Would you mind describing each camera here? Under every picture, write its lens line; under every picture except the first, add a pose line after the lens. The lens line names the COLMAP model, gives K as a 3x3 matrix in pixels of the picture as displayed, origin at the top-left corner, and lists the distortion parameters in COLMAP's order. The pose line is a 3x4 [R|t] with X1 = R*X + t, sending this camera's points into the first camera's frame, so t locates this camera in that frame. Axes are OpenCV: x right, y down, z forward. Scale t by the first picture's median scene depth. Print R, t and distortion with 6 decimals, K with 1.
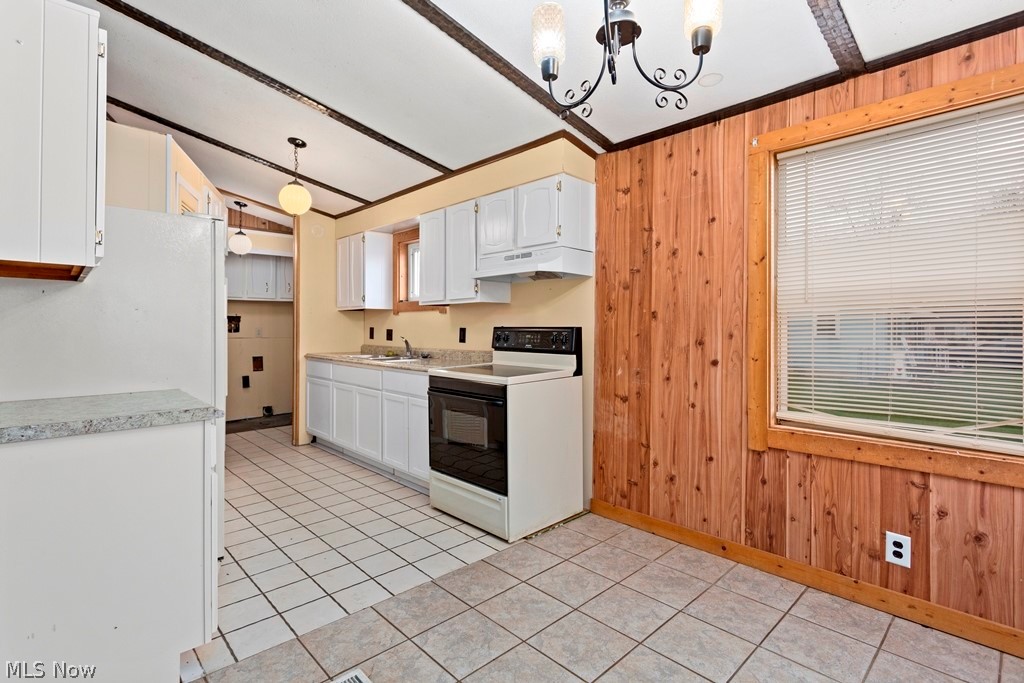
lens RADIAL K [[491.7, 0, 510.3], [0, 491.7, 329.3], [0, 0, 1]] dist [-0.000114, 0.002356]
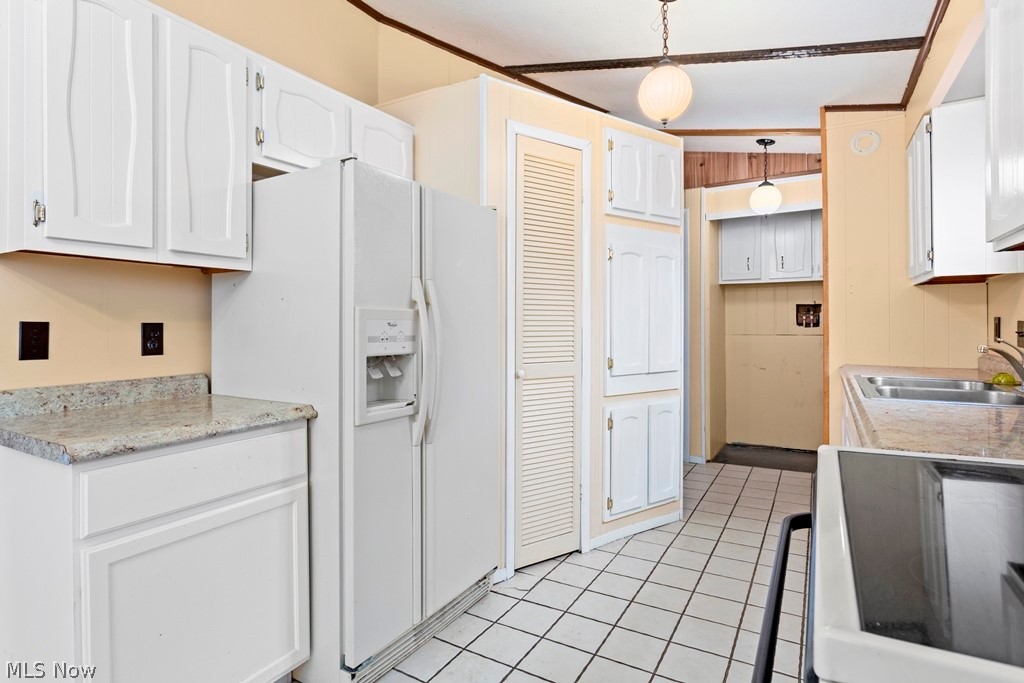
lens RADIAL K [[526.6, 0, 502.0], [0, 526.6, 318.7], [0, 0, 1]] dist [-0.006109, -0.000003]
pose [[0.279923, -0.015572, -0.959896, 0.085053], [0.007021, 0.999875, -0.014173, 0.003002], [0.959997, -0.002772, 0.279997, 0.689153]]
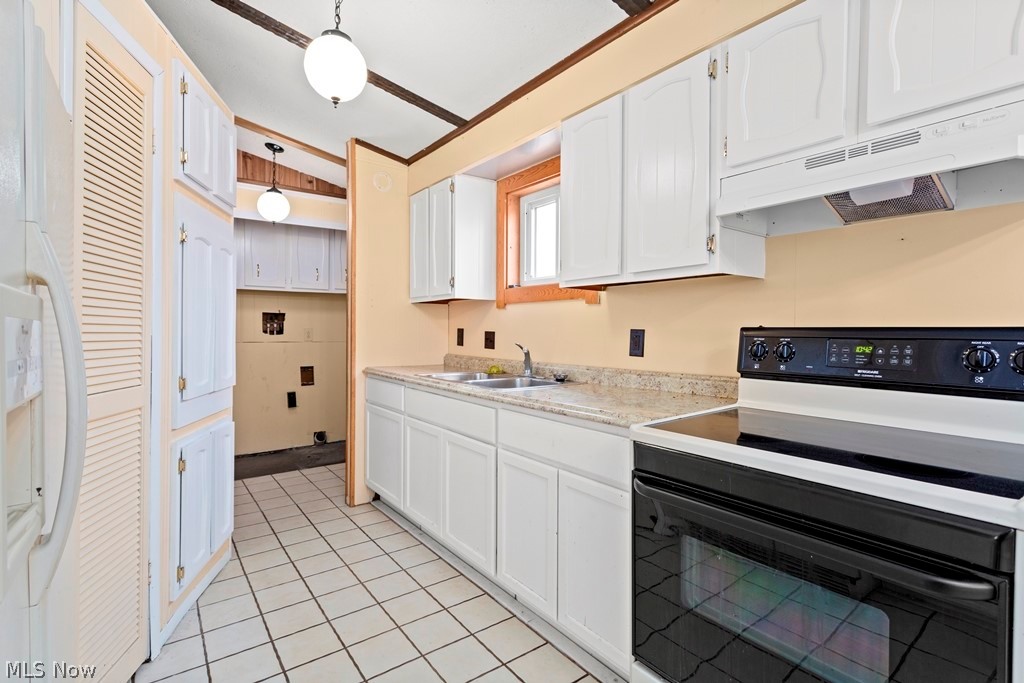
lens RADIAL K [[491.7, 0, 514.7], [0, 491.7, 336.6], [0, 0, 1]] dist [-0.000114, 0.002356]
pose [[0.993358, 0.005417, -0.114935, -0.213539], [-0.004315, 0.999942, 0.009838, 0.000203], [0.114982, -0.009277, 0.993324, 0.560829]]
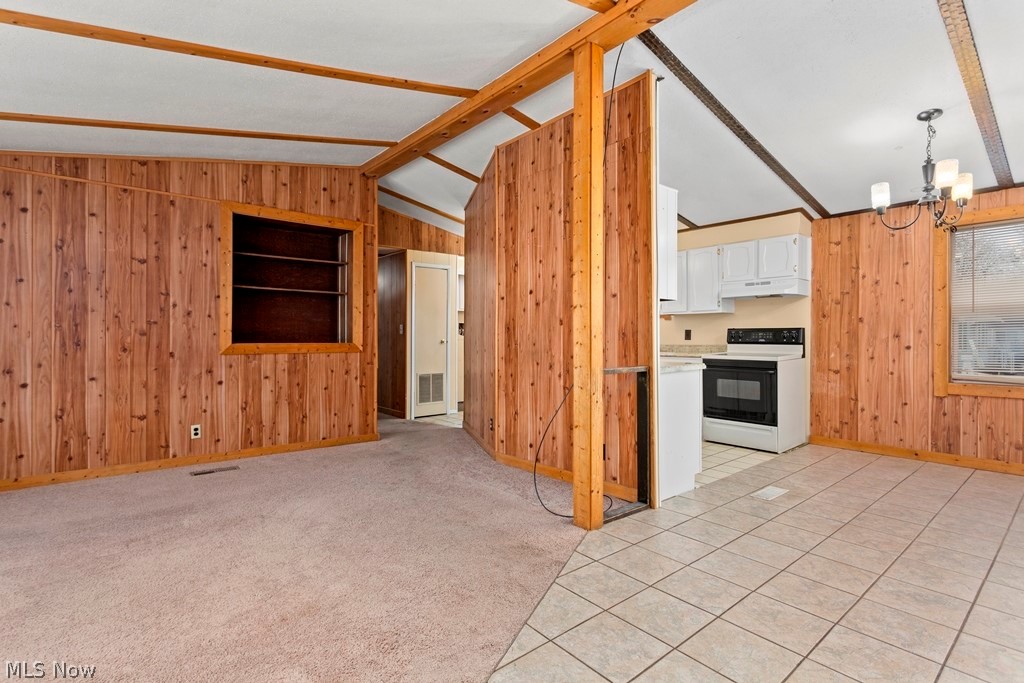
lens RADIAL K [[491.7, 0, 506.5], [0, 491.7, 339.1], [0, 0, 1]] dist [-0.000114, 0.002356]
pose [[0.997467, -0.007771, -0.070708, -0.673598], [0.008391, 0.999929, 0.008484, 0.009952], [0.070637, -0.009056, 0.997461, -0.632797]]
